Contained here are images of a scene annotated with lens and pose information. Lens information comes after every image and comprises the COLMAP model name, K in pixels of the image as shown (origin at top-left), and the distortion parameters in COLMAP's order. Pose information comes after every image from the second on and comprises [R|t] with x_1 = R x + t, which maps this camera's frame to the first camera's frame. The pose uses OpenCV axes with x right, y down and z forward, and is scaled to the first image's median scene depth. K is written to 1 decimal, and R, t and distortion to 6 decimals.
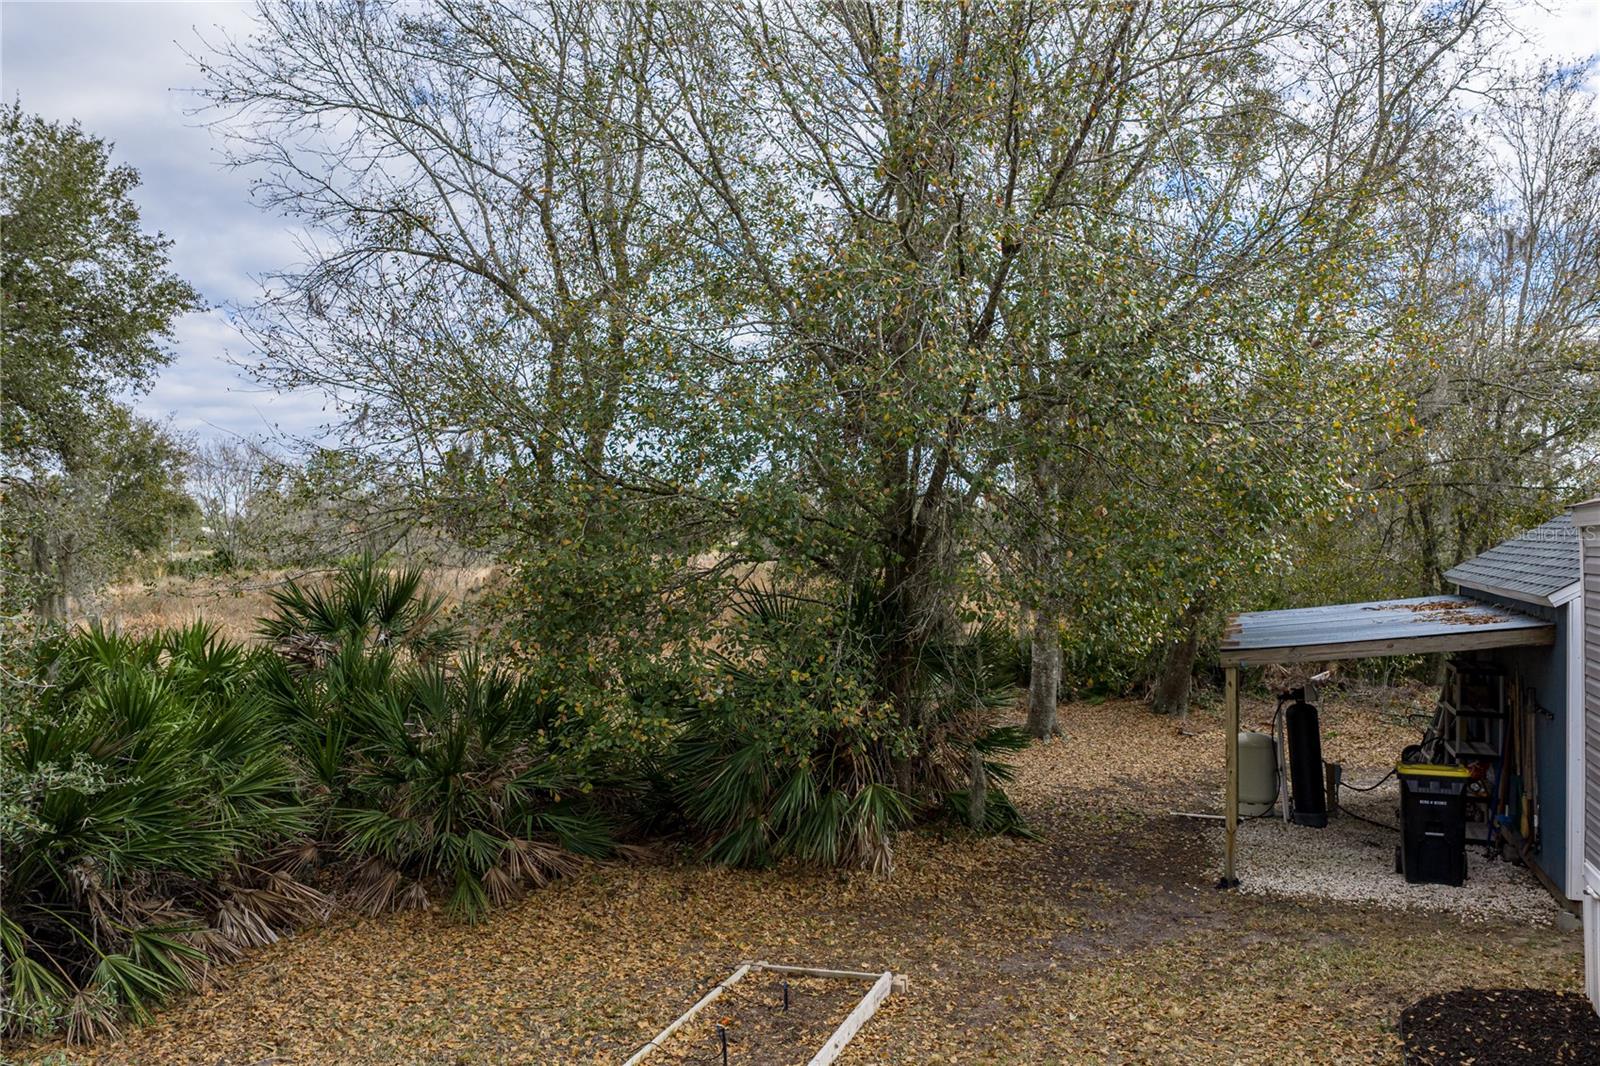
lens RADIAL K [[1317.8, 0, 806.5], [0, 1317.8, 536.1], [0, 0, 1]] dist [0.012109, -0.016405]
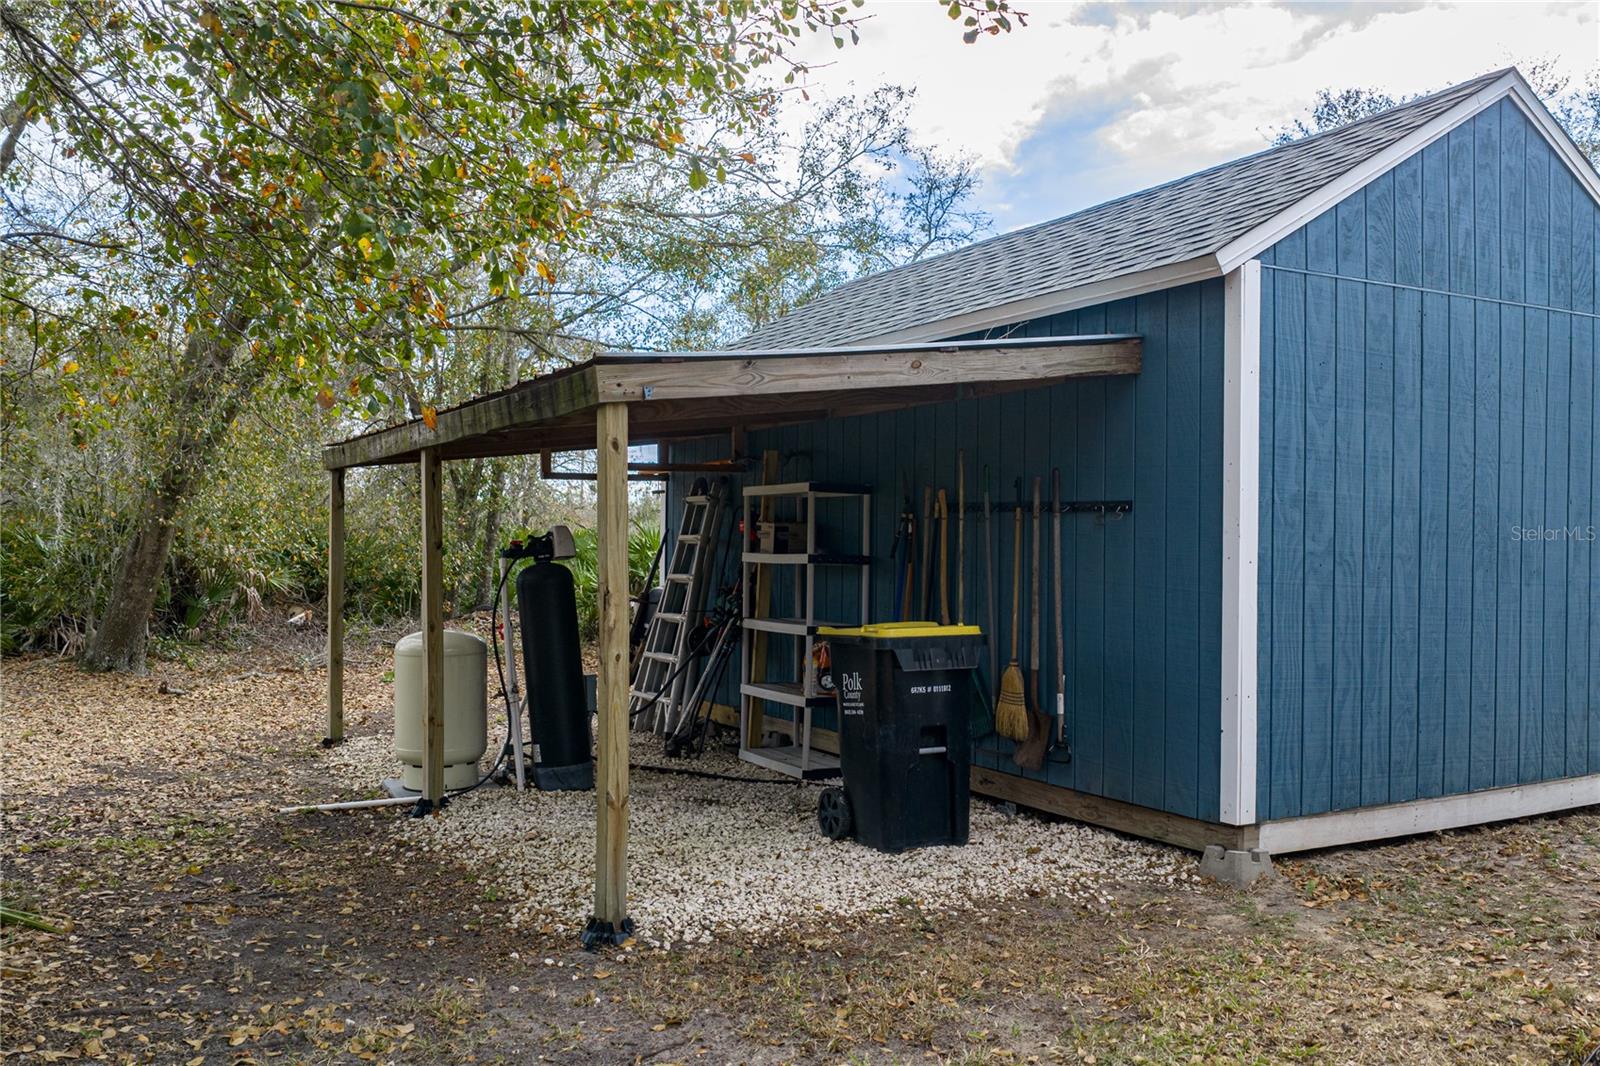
lens RADIAL K [[1317.8, 0, 806.5], [0, 1317.8, 536.1], [0, 0, 1]] dist [0.012109, -0.016405]
pose [[0.660278, 0.003931, 0.751011, 0.045253], [-0.002872, 0.999992, -0.002709, 0.126608], [-0.751016, -0.000368, 0.660284, 0.614259]]
